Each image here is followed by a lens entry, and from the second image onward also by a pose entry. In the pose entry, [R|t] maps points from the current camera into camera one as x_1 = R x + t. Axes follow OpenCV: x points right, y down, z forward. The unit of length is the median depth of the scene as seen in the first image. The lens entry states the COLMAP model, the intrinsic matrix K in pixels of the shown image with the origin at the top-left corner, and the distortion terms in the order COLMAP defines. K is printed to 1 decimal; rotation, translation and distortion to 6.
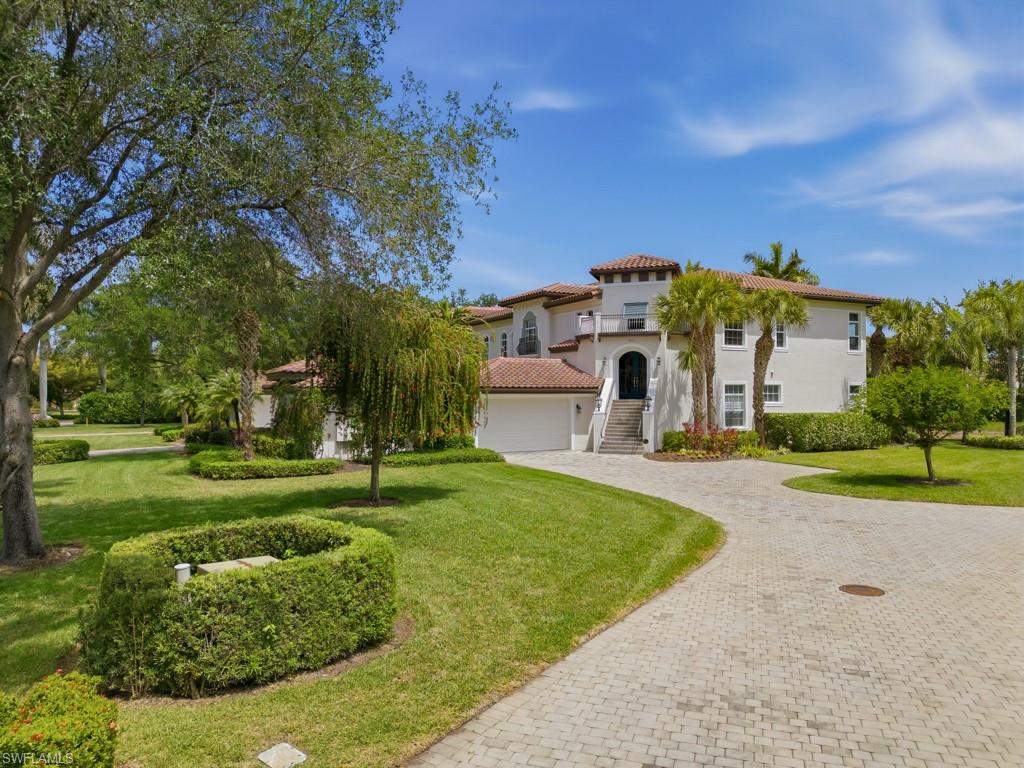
lens RADIAL K [[719.0, 0, 509.5], [0, 719.0, 381.9], [0, 0, 1]] dist [0.042181, -0.034800]
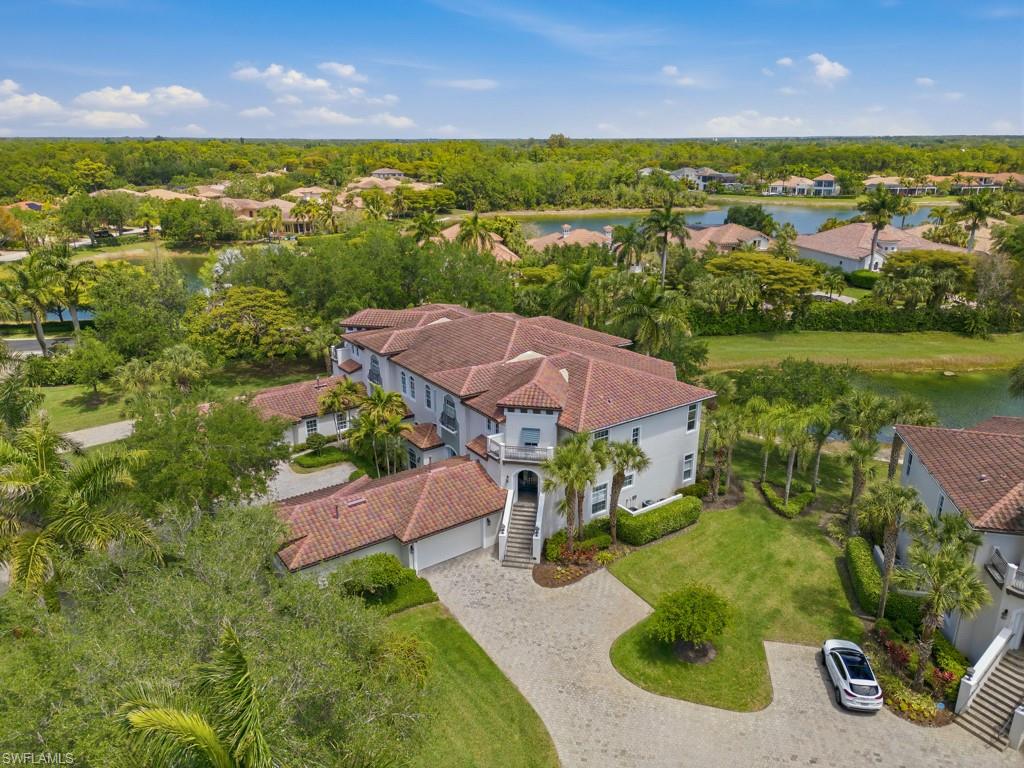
lens RADIAL K [[719.0, 0, 510.1], [0, 719.0, 380.3], [0, 0, 1]] dist [0.042181, -0.034800]
pose [[0.992394, -0.039530, 0.116583, -0.014224], [-0.001500, 0.943087, 0.332544, -0.654324], [-0.123093, -0.330189, 0.935854, -0.213754]]
